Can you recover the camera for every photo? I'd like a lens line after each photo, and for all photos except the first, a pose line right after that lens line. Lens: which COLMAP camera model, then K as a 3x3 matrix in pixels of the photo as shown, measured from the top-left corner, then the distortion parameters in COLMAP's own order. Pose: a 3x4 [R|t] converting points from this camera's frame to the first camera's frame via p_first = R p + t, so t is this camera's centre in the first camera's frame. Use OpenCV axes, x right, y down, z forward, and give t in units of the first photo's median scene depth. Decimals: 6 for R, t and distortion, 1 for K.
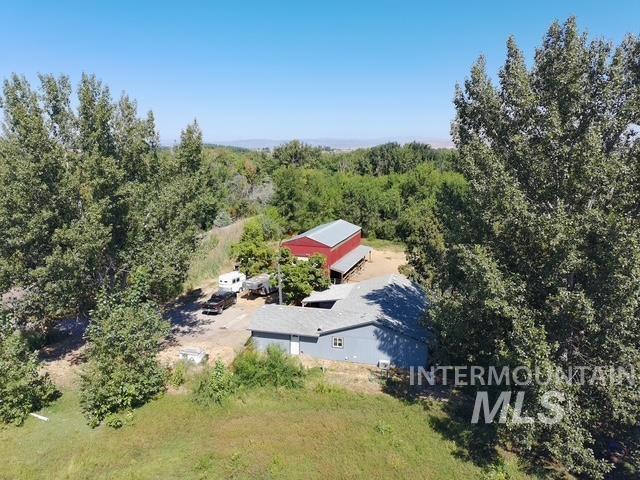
lens RADIAL K [[470.2, 0, 320.0], [0, 470.2, 240.0], [0, 0, 1]] dist [0.076848, -0.060732]
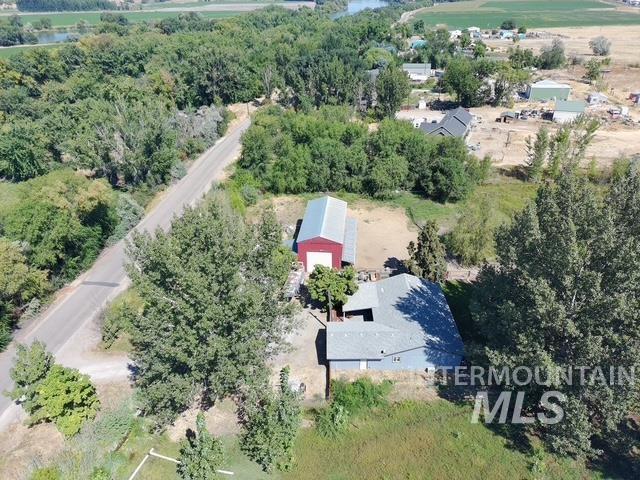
lens RADIAL K [[470.2, 0, 320.0], [0, 470.2, 240.0], [0, 0, 1]] dist [0.076848, -0.060732]
pose [[0.974190, -0.122737, 0.189445, -0.389794], [0.066933, 0.958579, 0.276850, -0.501403], [-0.215578, -0.257024, 0.942053, -0.146637]]
